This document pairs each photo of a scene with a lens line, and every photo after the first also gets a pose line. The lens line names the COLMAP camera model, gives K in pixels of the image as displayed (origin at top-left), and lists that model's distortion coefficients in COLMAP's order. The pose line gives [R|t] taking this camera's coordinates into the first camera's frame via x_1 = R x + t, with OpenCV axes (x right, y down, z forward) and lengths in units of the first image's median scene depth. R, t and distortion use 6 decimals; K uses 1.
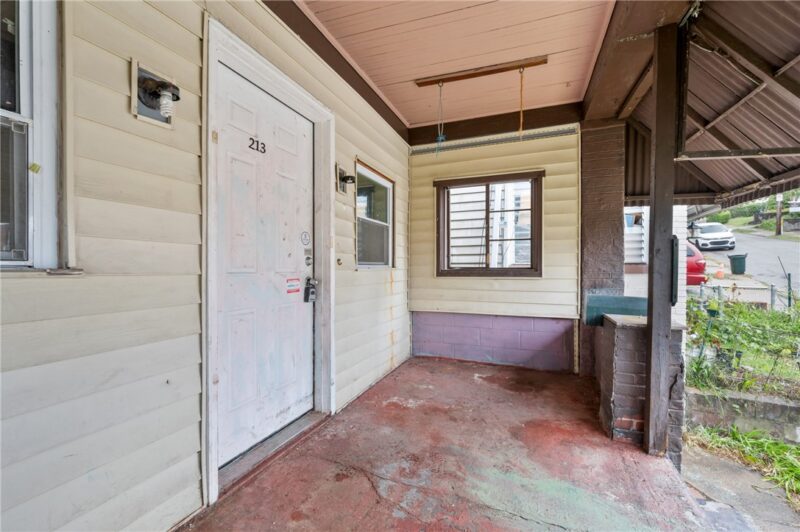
lens RADIAL K [[351.6, 0, 400.3], [0, 351.6, 268.9], [0, 0, 1]] dist [-0.003882, -0.000161]
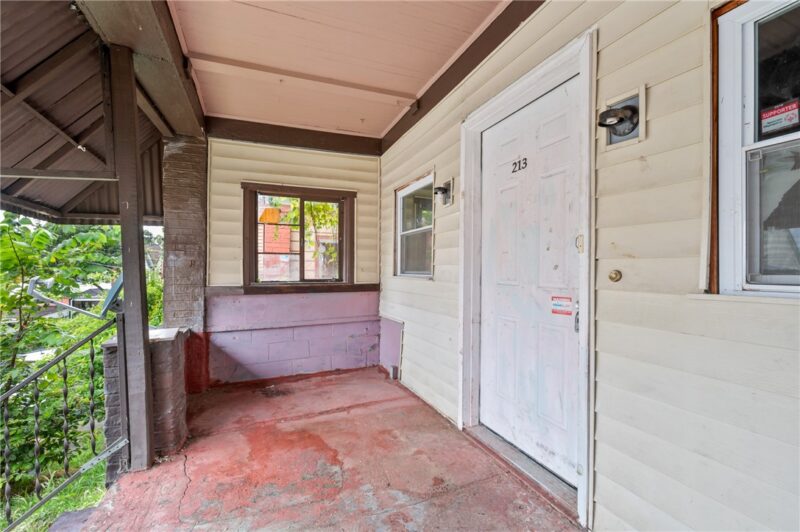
lens RADIAL K [[351.6, 0, 399.8], [0, 351.6, 269.3], [0, 0, 1]] dist [-0.003882, -0.000161]
pose [[-0.732899, -0.006554, -0.680305, 0.575226], [-0.010742, 0.999940, 0.001939, -0.036341], [0.680252, 0.008729, -0.732926, 1.535275]]
